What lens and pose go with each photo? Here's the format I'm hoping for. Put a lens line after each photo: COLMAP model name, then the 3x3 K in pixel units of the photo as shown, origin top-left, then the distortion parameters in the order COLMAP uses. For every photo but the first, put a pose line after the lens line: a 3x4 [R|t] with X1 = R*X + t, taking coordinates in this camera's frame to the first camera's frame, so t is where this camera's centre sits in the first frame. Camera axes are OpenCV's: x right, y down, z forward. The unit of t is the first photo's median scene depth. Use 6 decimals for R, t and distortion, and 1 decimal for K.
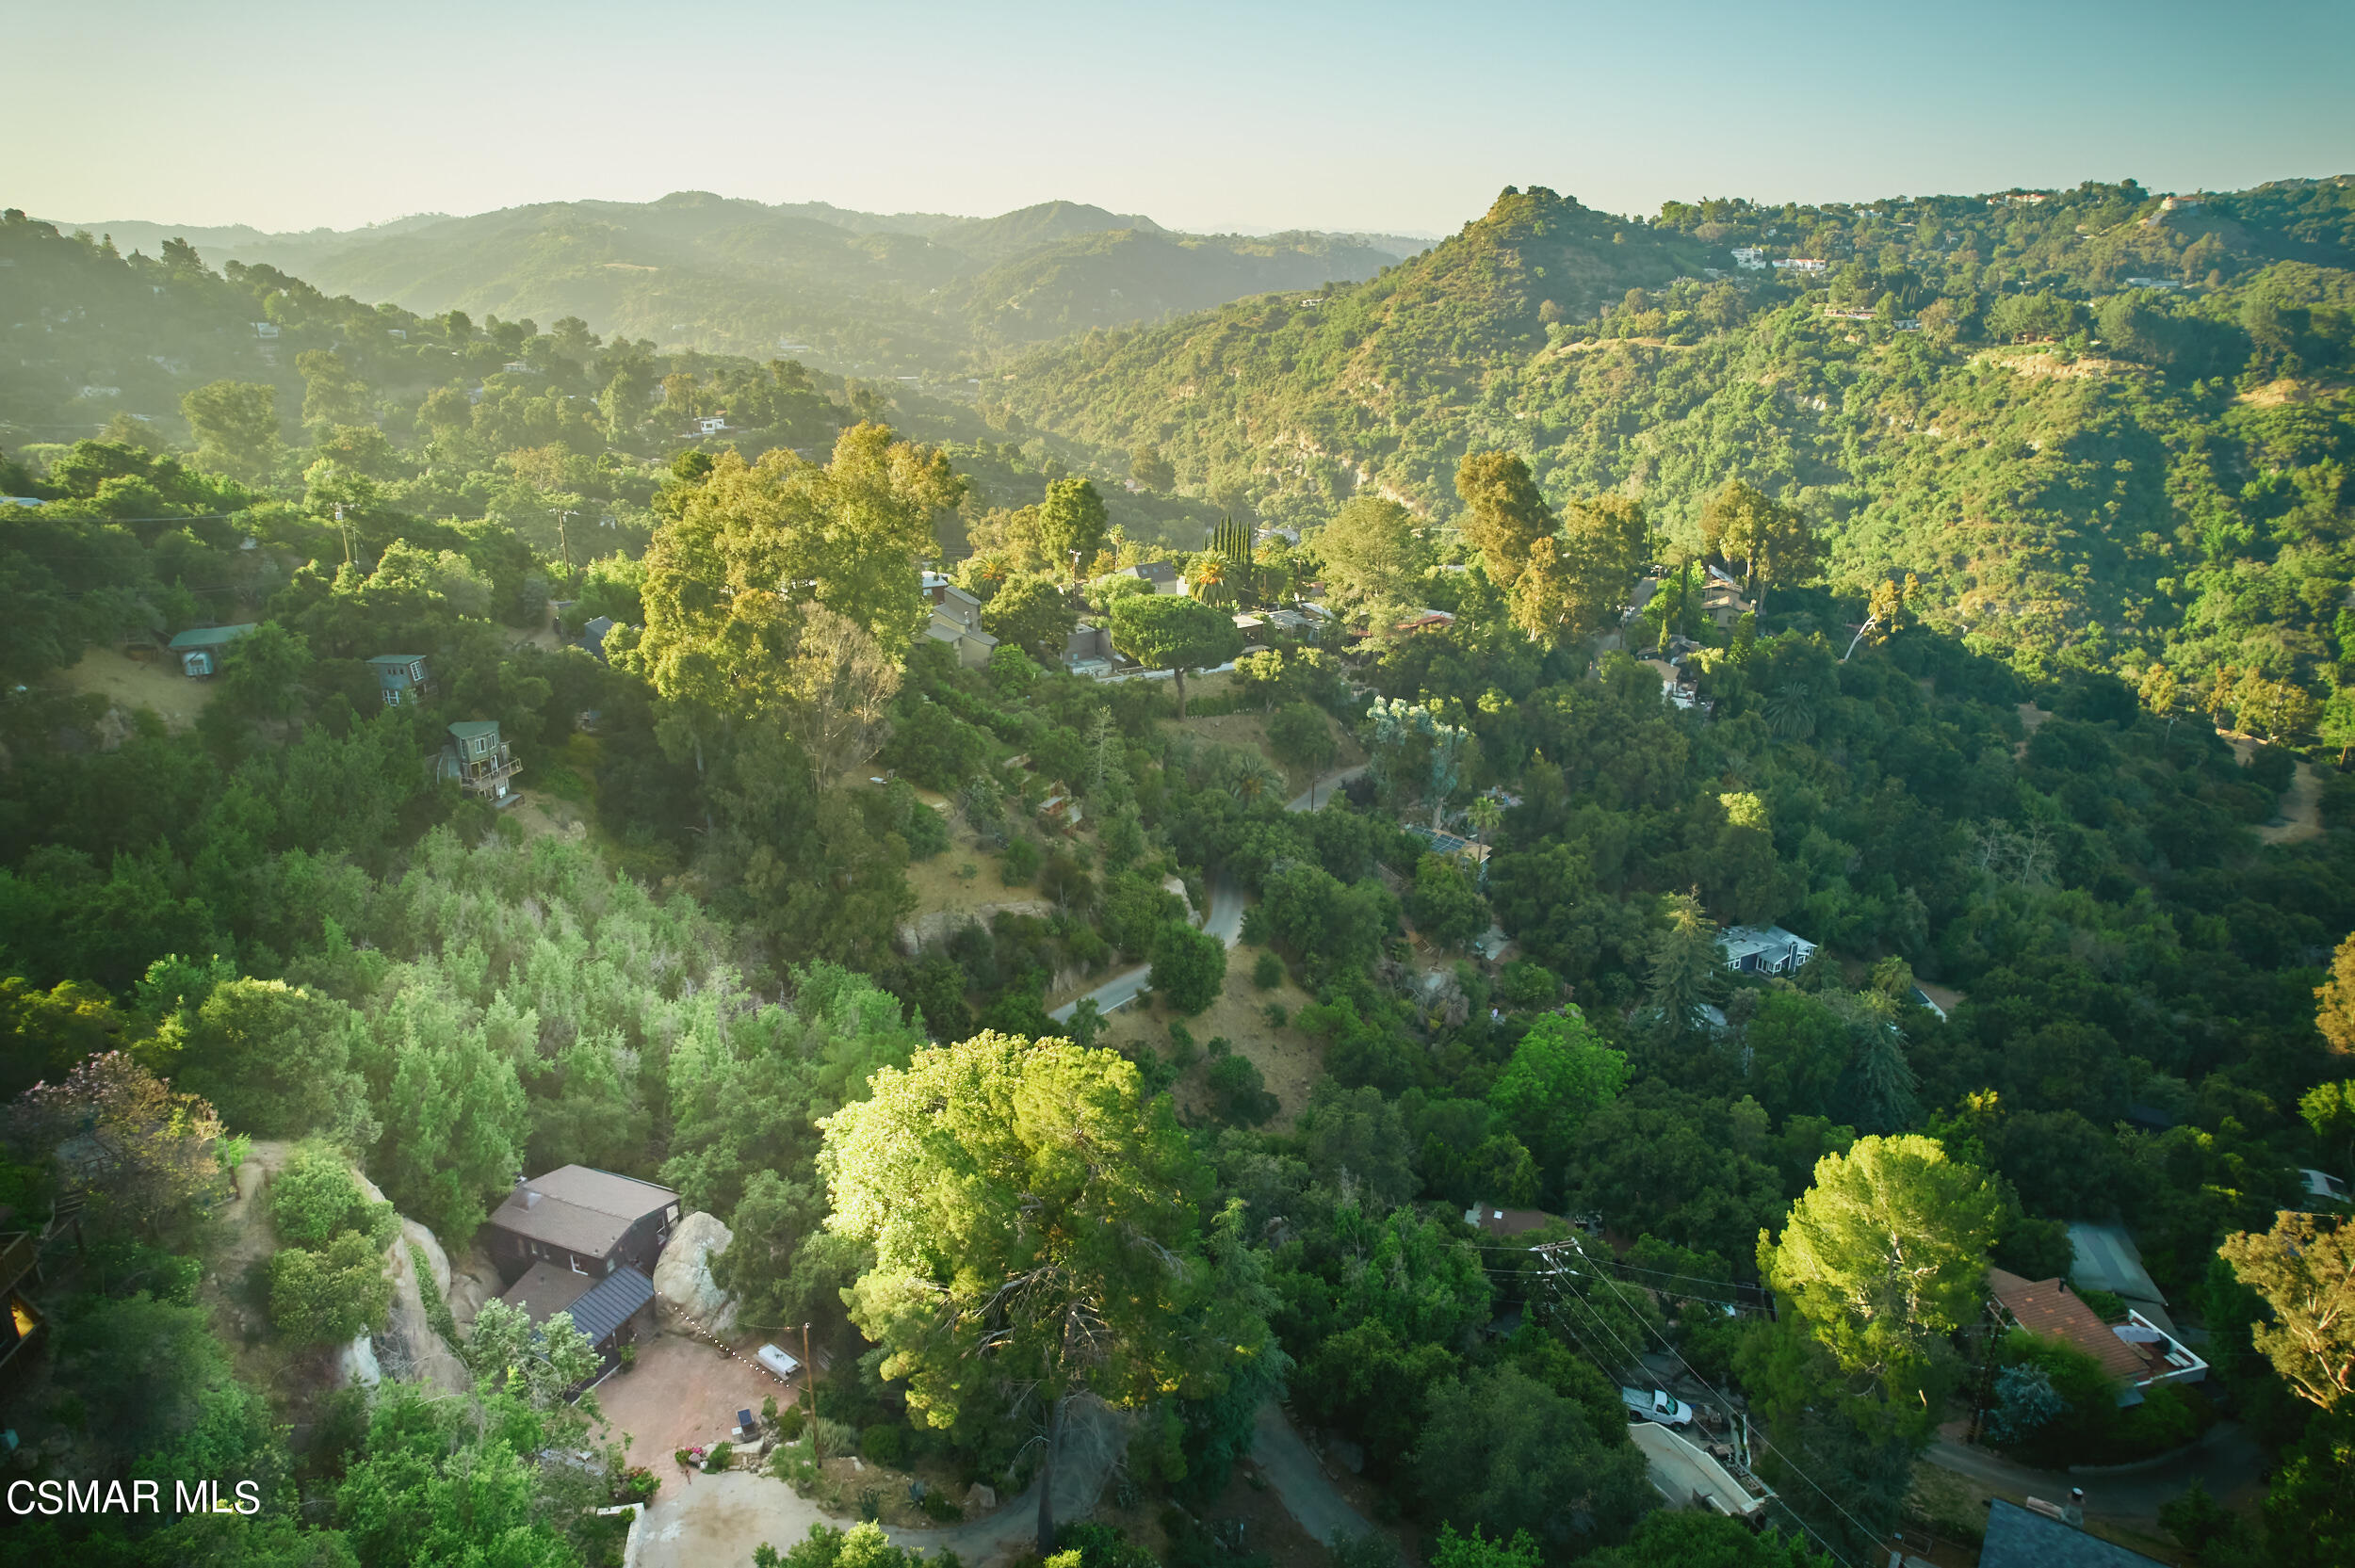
lens RADIAL K [[1505.9, 0, 1159.8], [0, 1505.9, 778.9], [0, 0, 1]] dist [-0.069560, 0.059115]
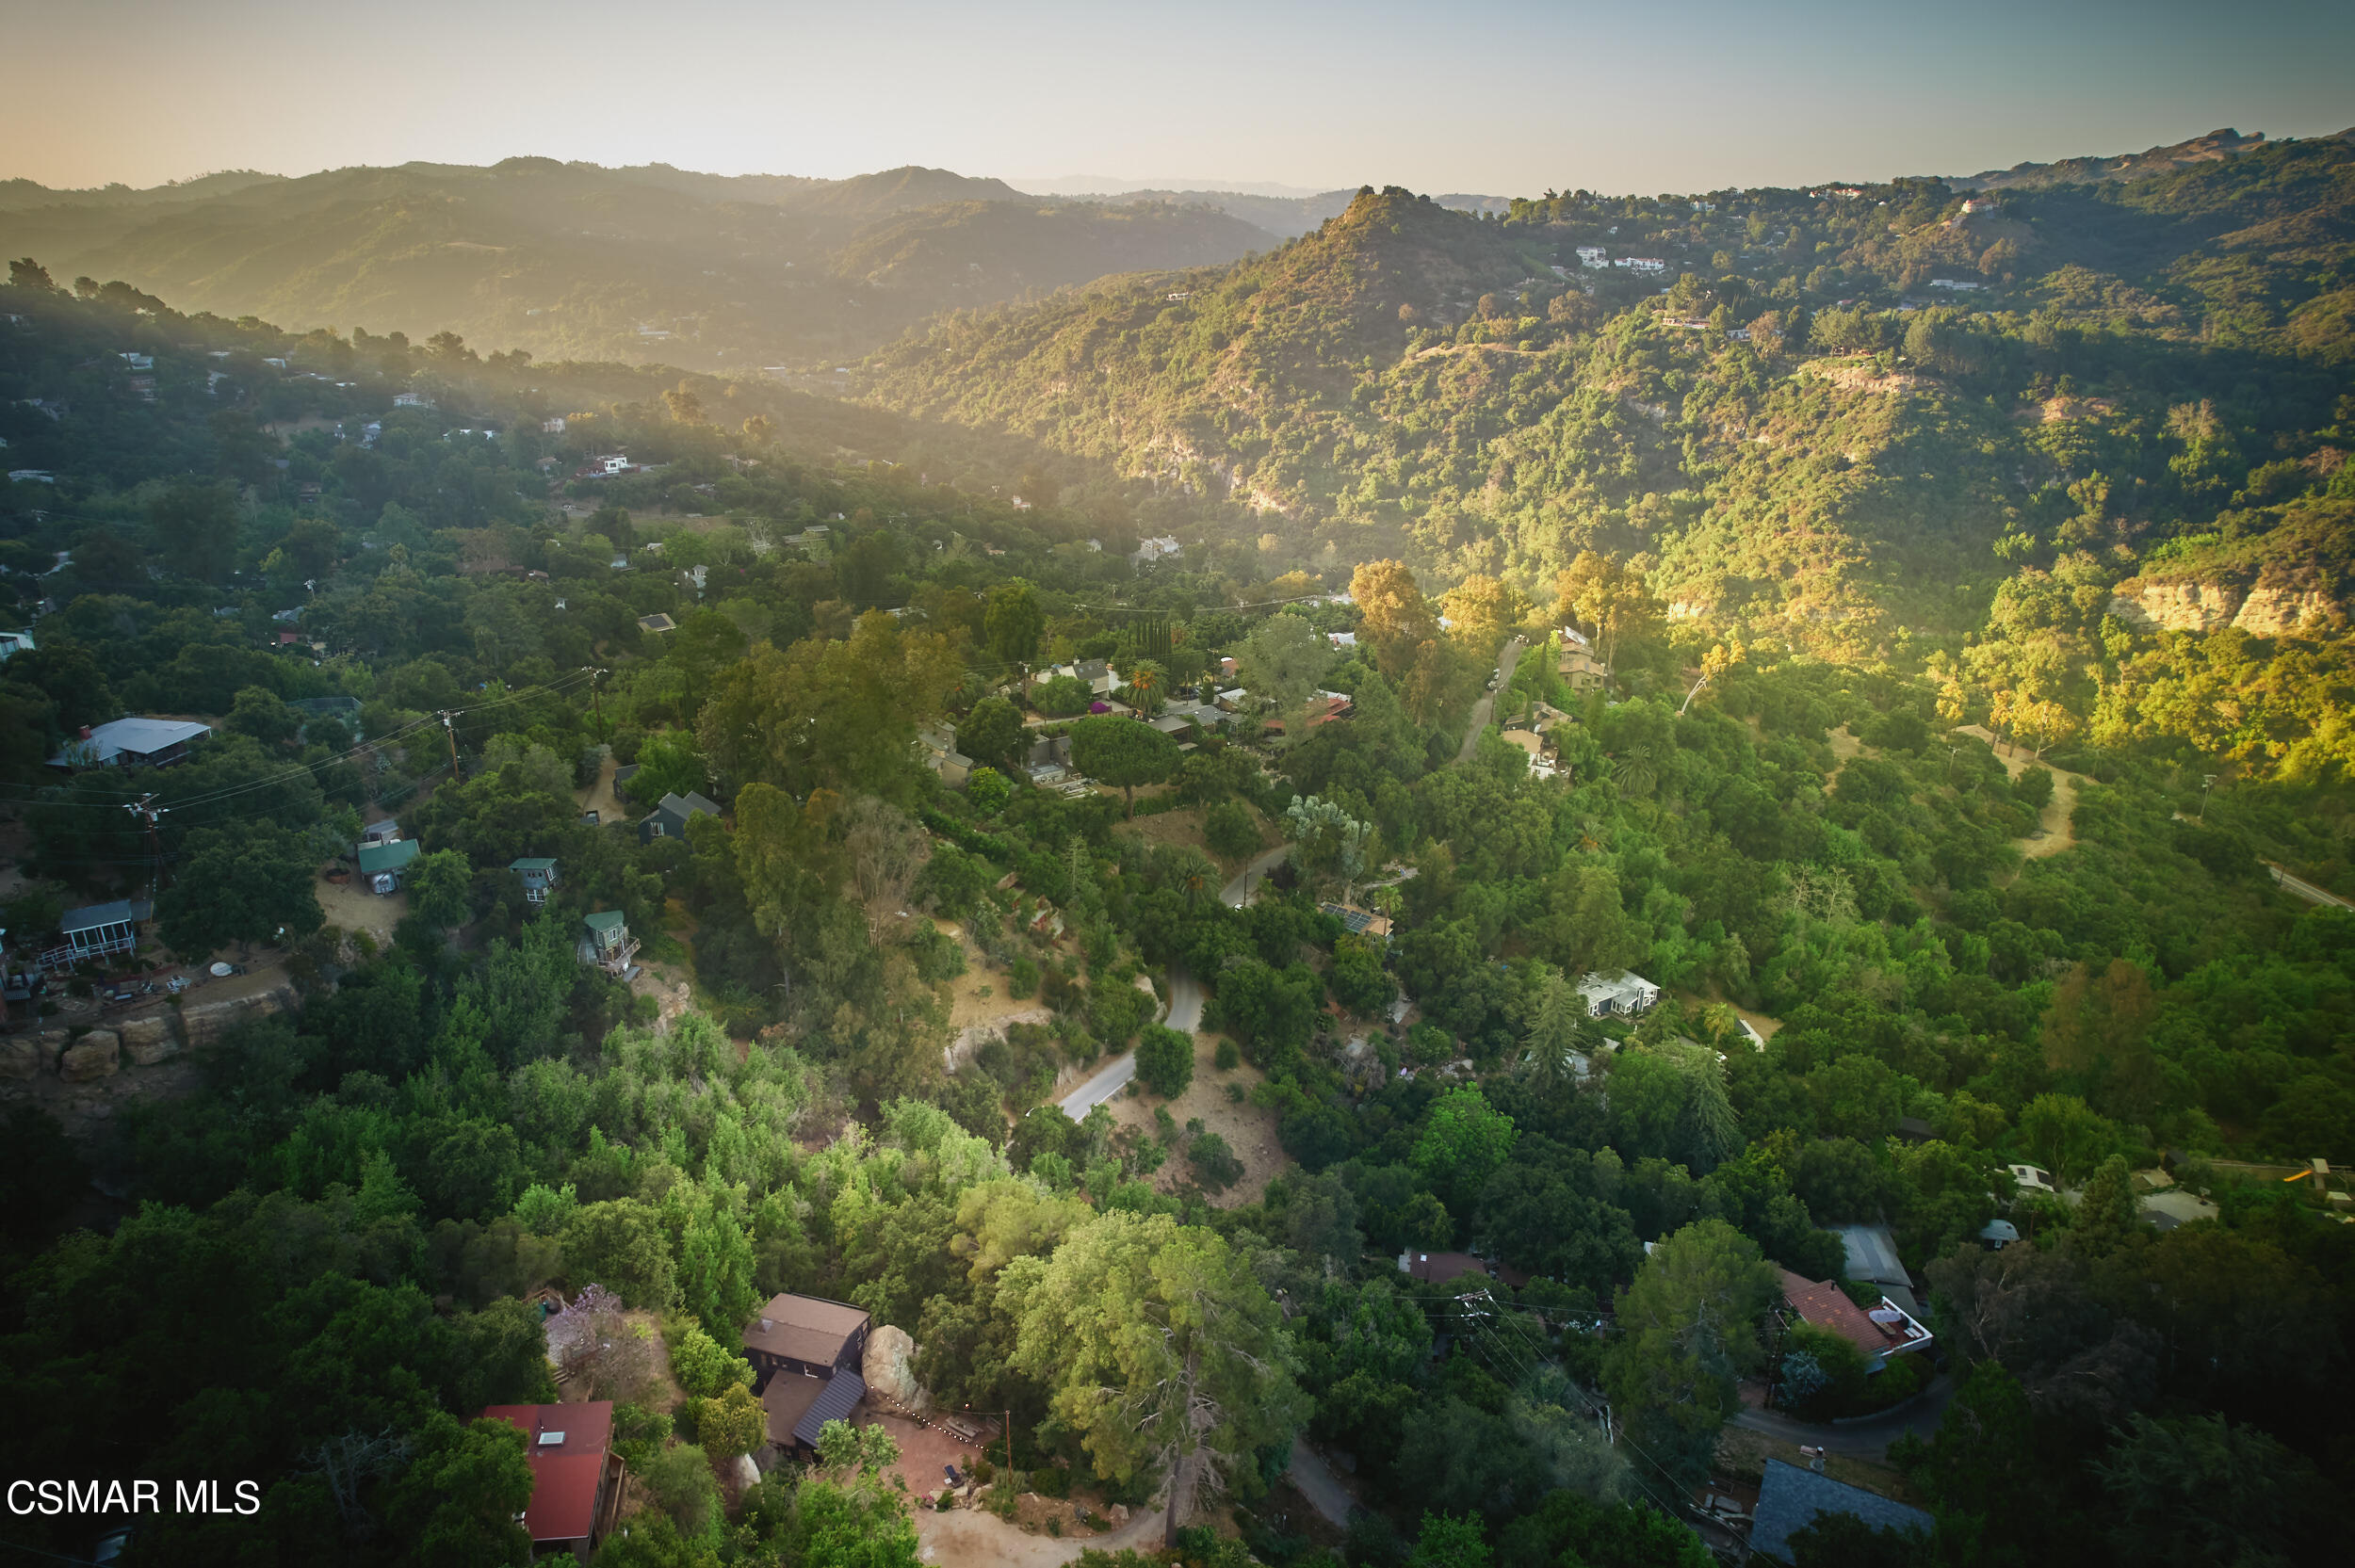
lens RADIAL K [[1505.9, 0, 1160.6], [0, 1505.9, 780.0], [0, 0, 1]] dist [-0.069560, 0.059115]
pose [[0.995622, -0.033289, 0.087340, -0.061611], [0.030848, 0.999099, 0.029149, -0.101921], [-0.088231, -0.026327, 0.995752, -0.164392]]
